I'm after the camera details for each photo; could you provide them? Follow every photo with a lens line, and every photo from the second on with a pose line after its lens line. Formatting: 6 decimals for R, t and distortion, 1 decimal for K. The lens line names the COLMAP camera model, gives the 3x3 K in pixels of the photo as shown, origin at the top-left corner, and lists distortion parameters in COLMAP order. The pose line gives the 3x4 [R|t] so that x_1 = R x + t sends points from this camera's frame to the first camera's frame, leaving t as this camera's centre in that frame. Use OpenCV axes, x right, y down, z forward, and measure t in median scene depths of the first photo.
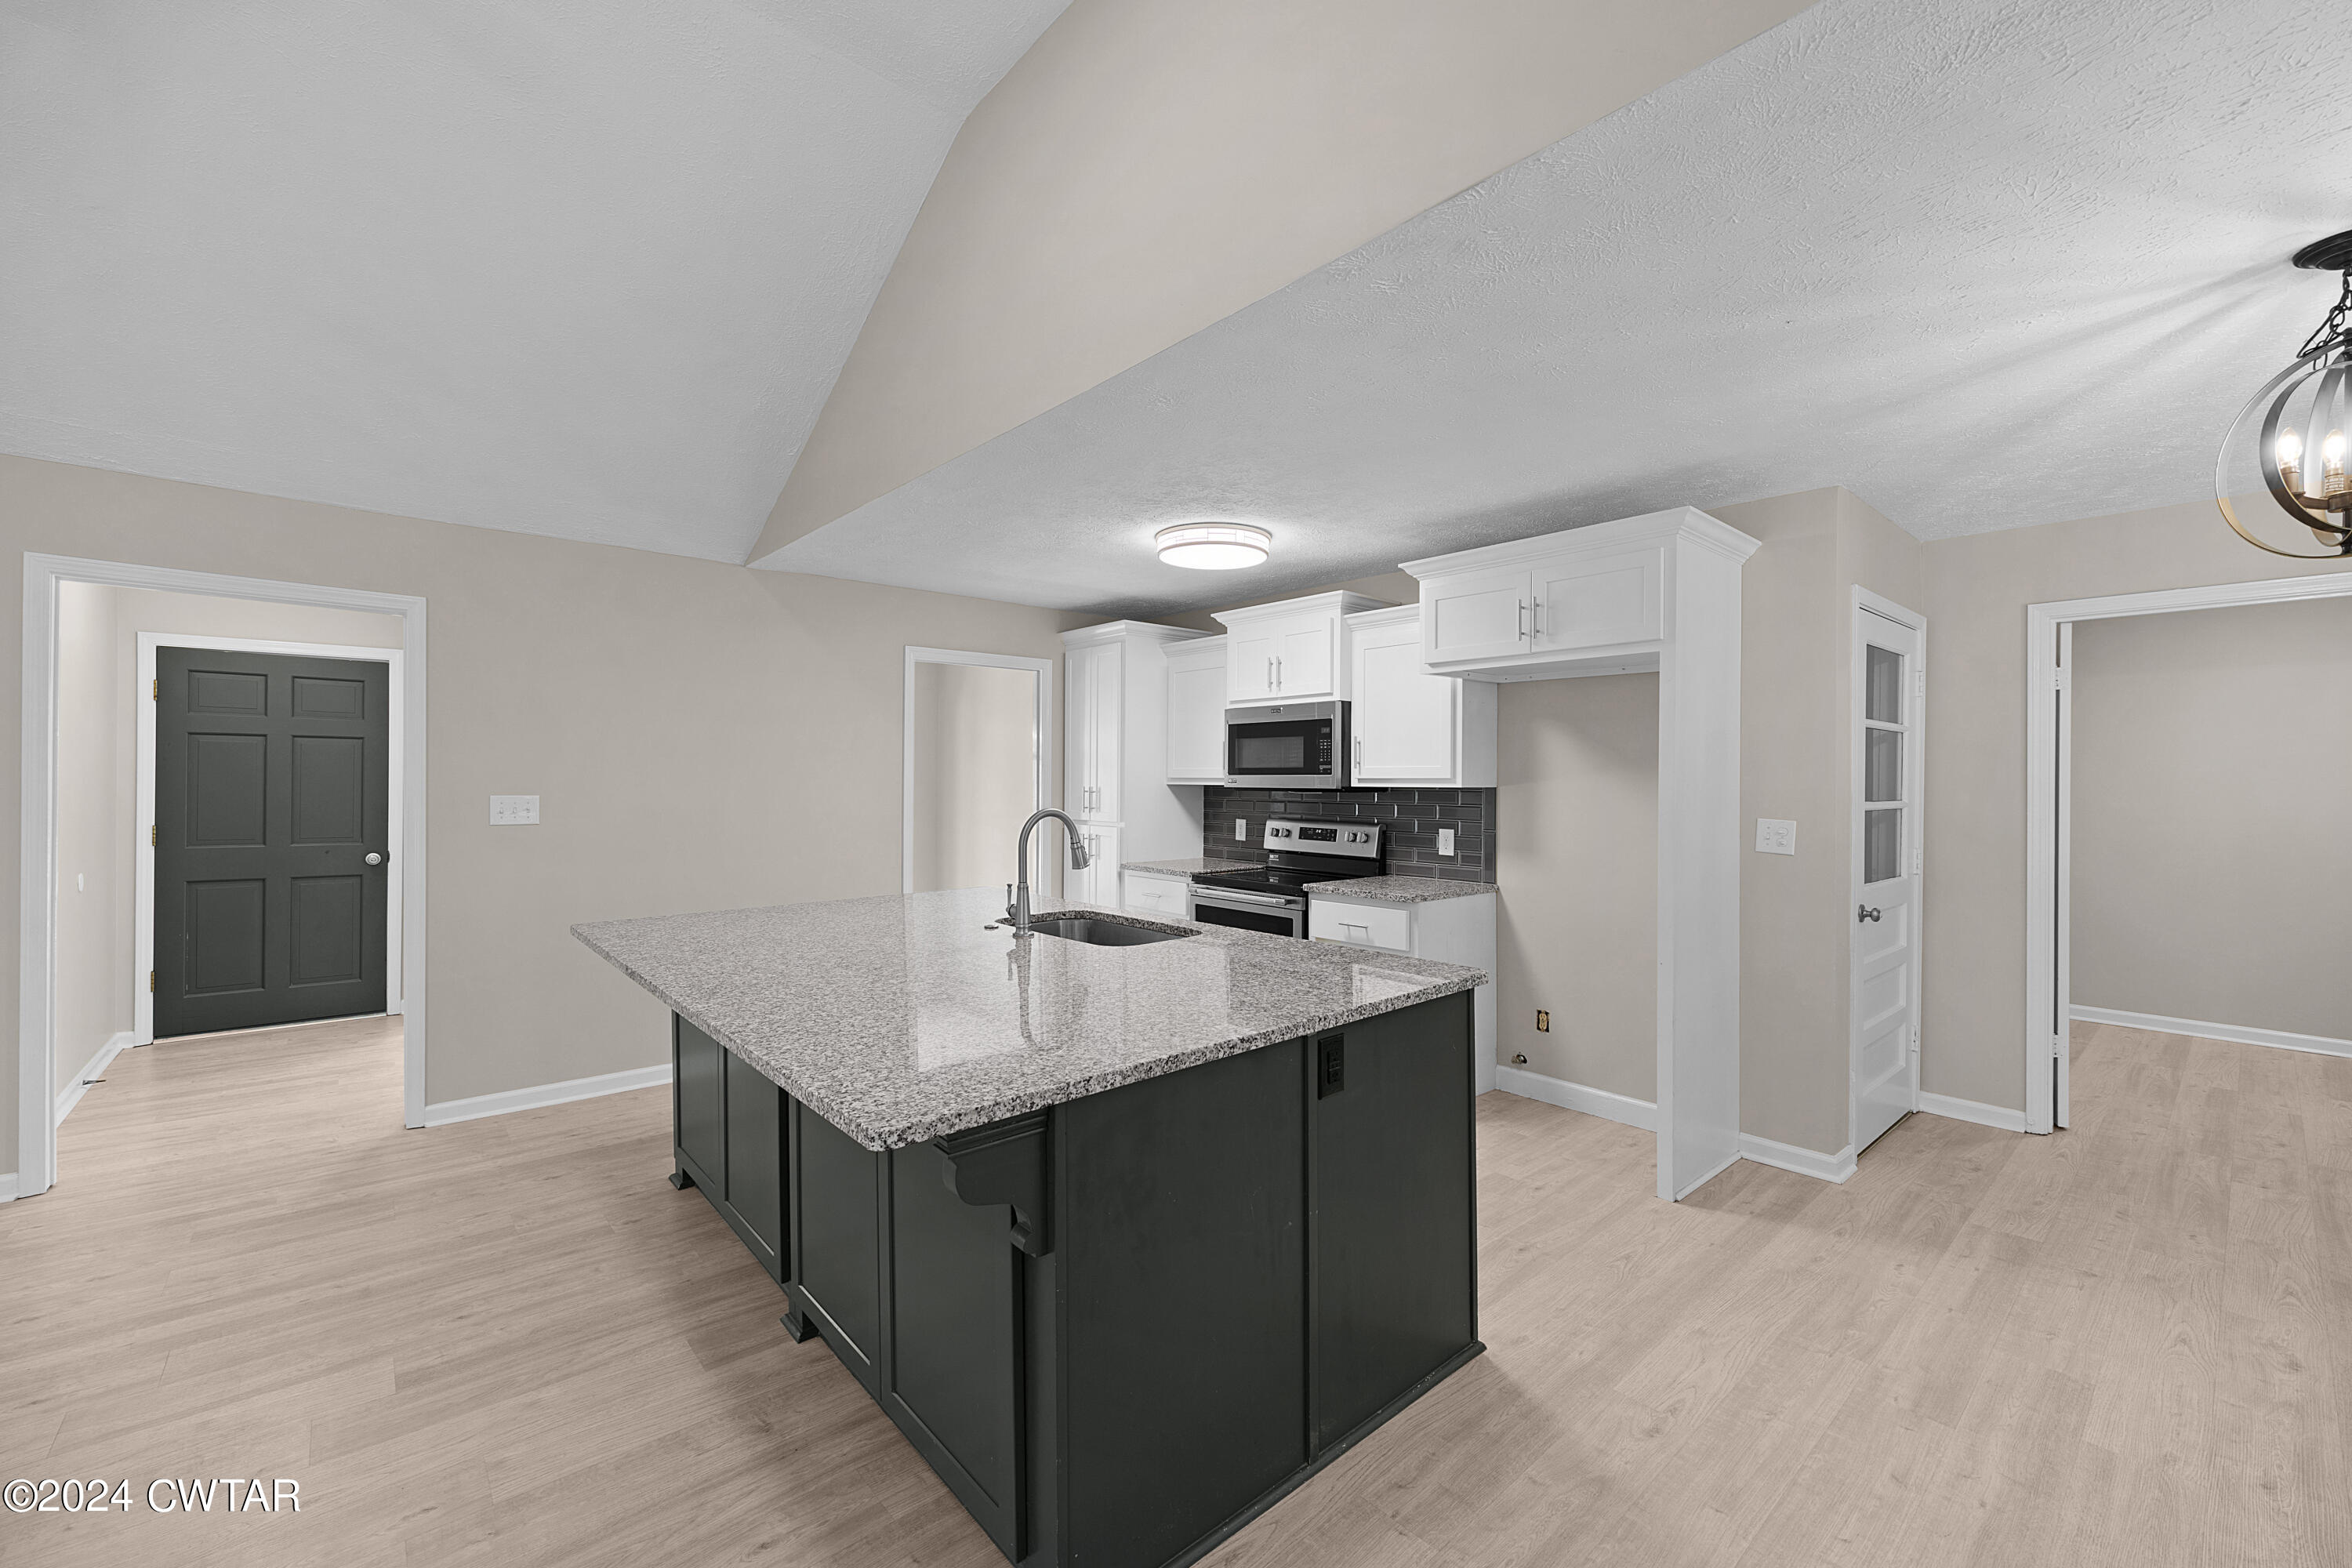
lens RADIAL K [[943.6, 0, 1185.4], [0, 943.6, 784.5], [0, 0, 1]] dist [-0.002909, 0.000357]
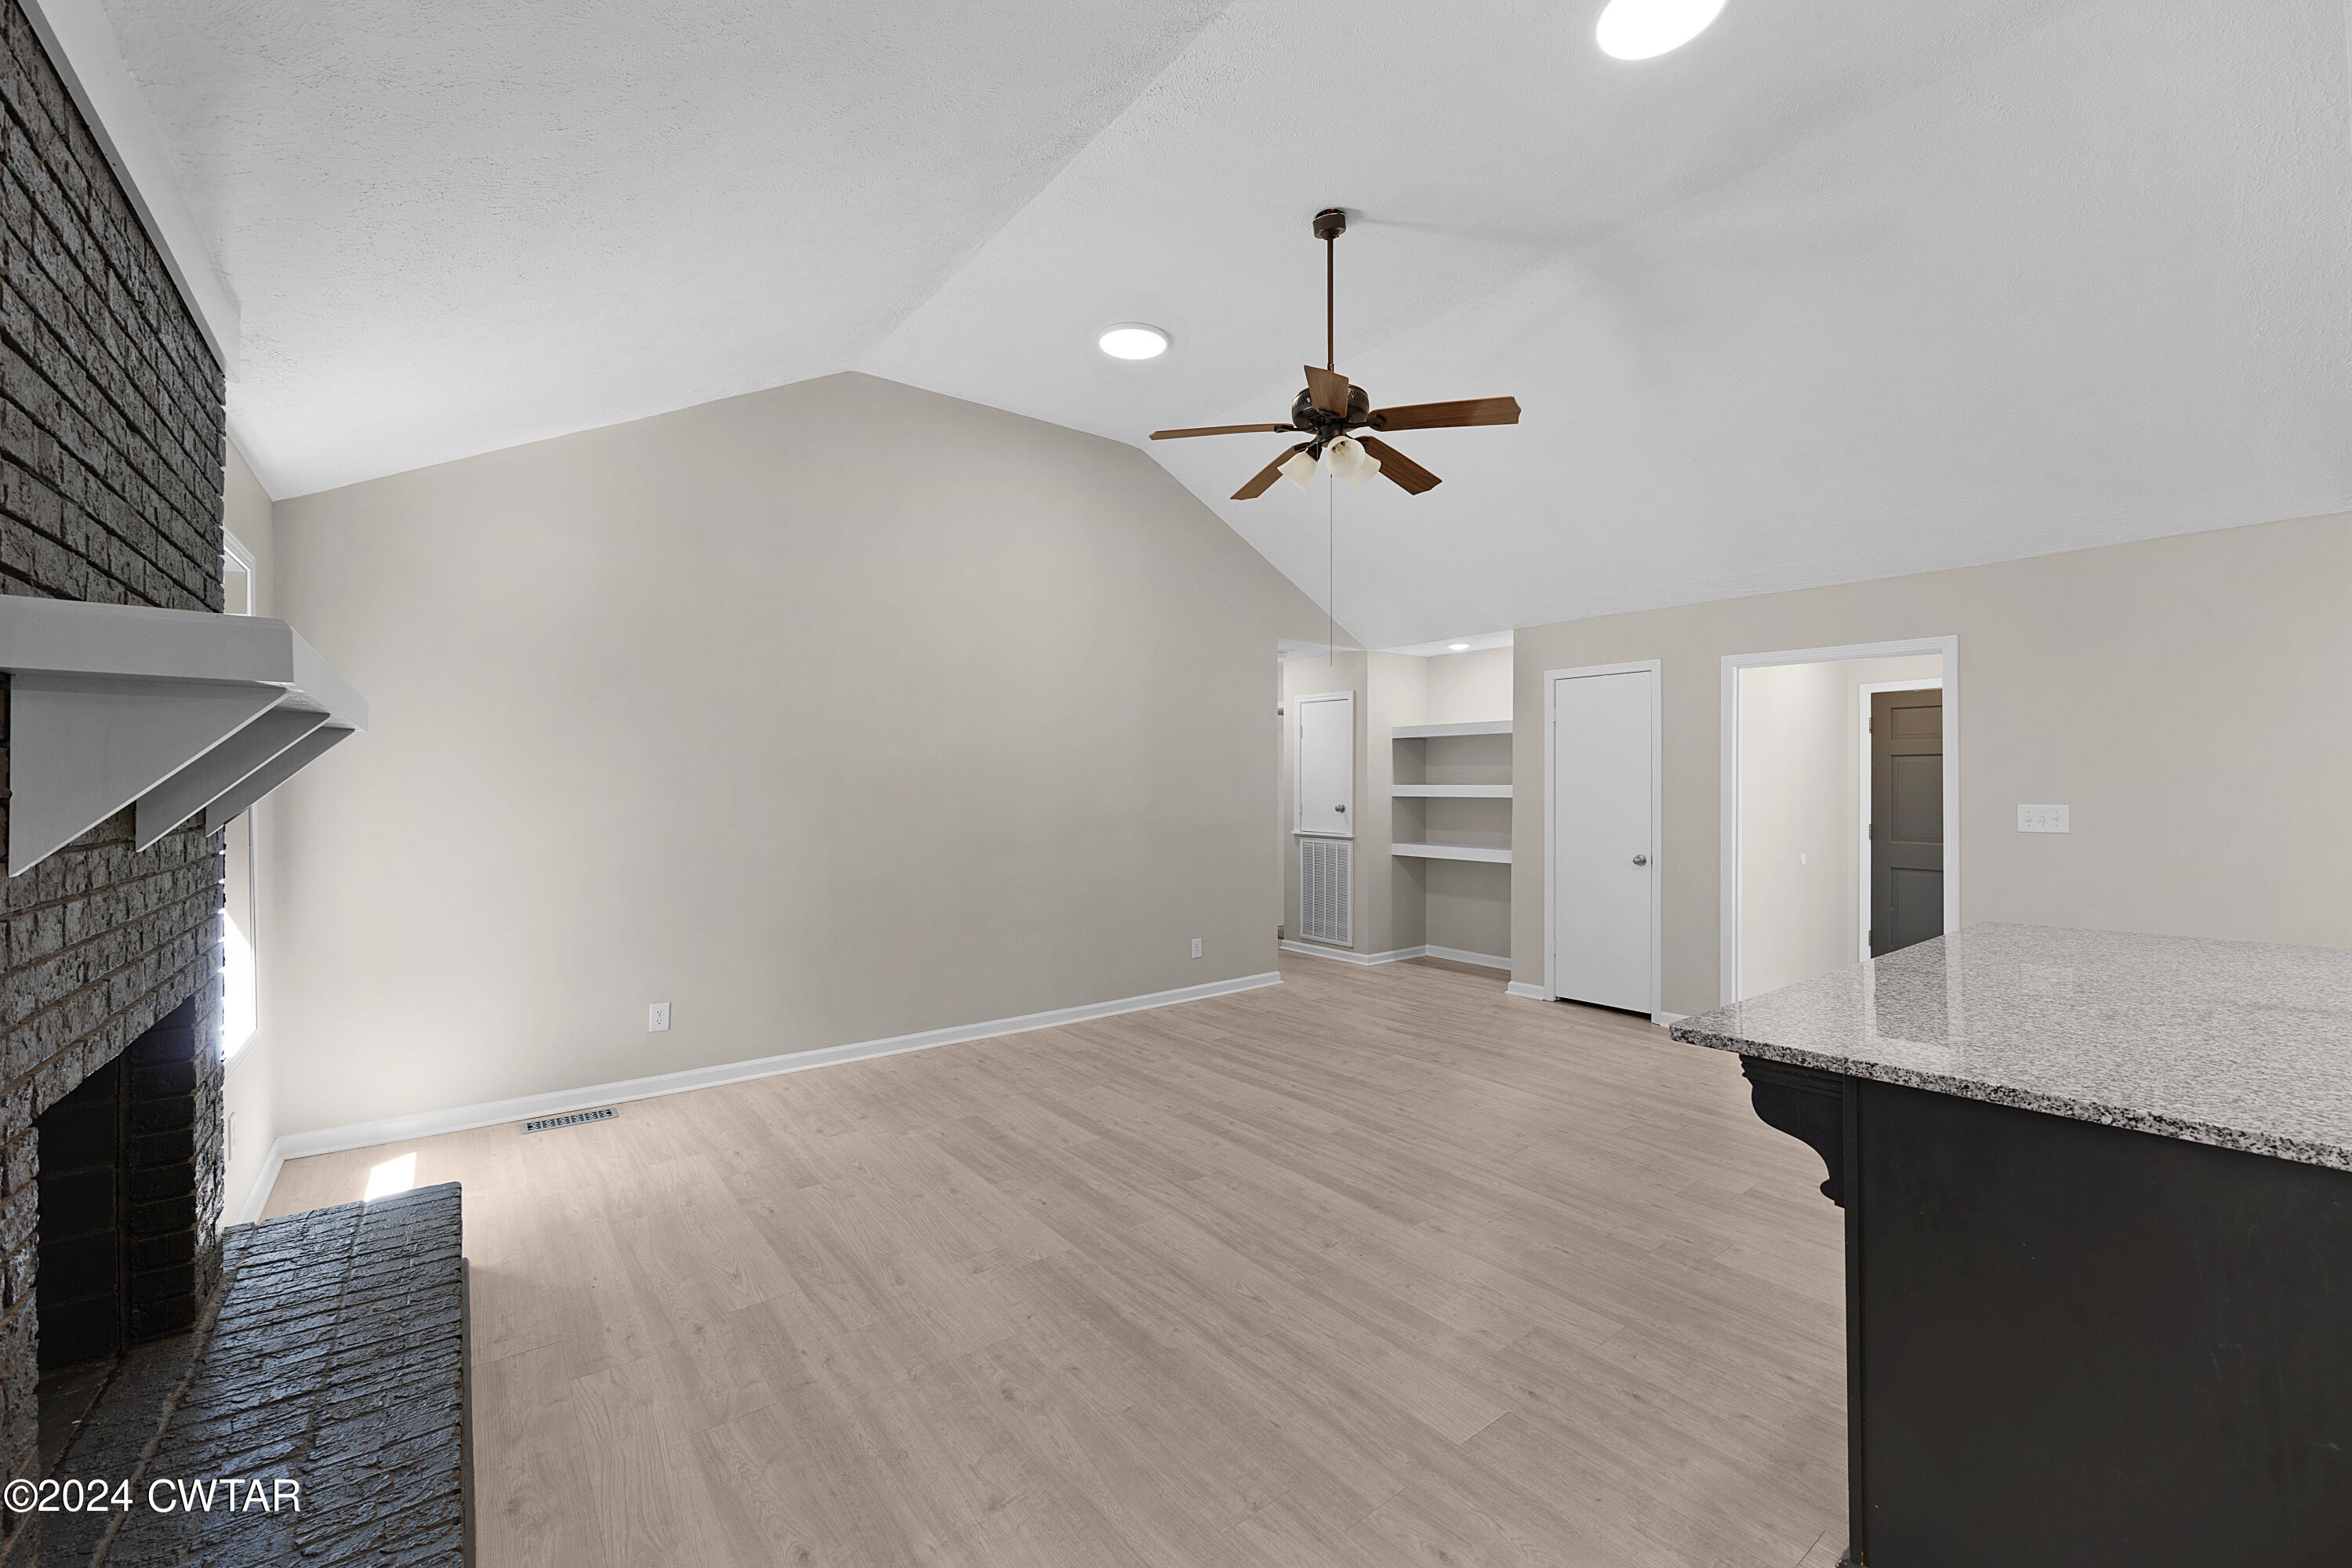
lens RADIAL K [[943.6, 0, 1183.7], [0, 943.6, 786.8], [0, 0, 1]] dist [-0.002909, 0.000357]
pose [[-0.057113, -0.005387, -0.998353, 0.437632], [-0.004944, 0.999975, -0.005113, 0.001740], [0.998355, 0.004644, -0.057138, 0.115565]]
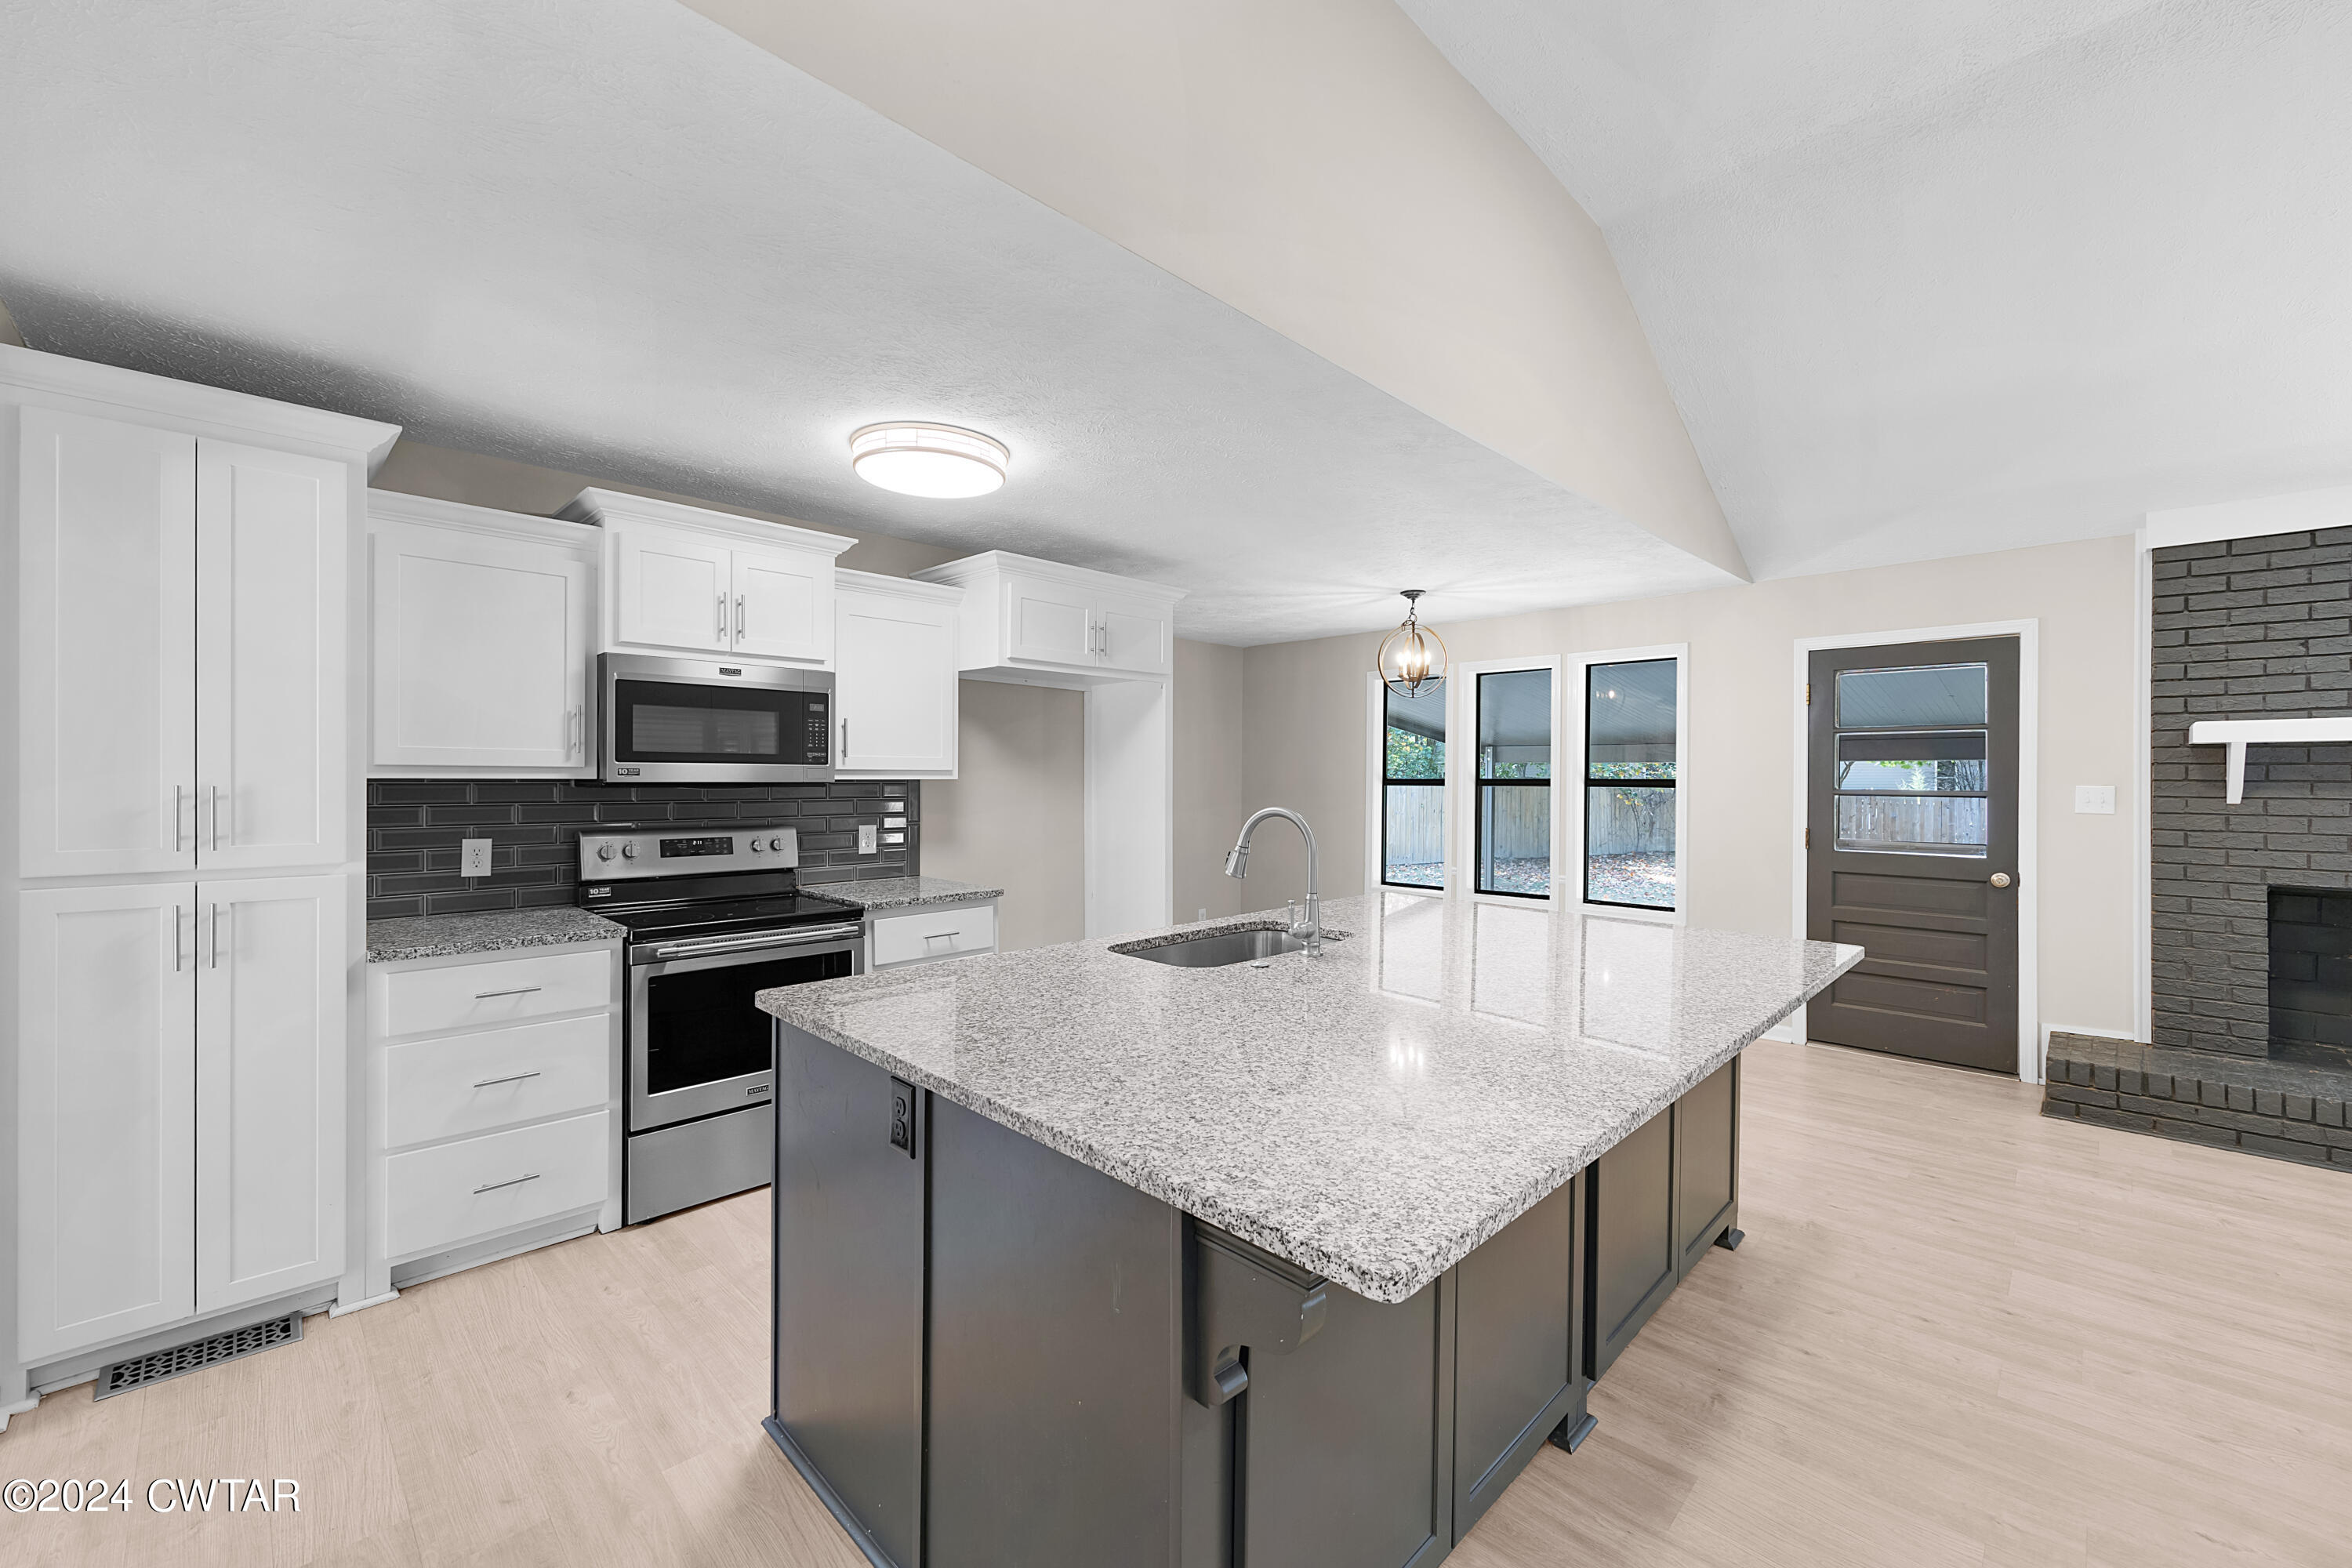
lens RADIAL K [[943.6, 0, 1182.0], [0, 943.6, 781.8], [0, 0, 1]] dist [-0.002909, 0.000357]
pose [[-0.070595, -0.010023, 0.997455, -0.826041], [0.000896, 0.999948, 0.010112, -0.004697], [-0.997505, 0.001607, -0.070582, 0.957432]]
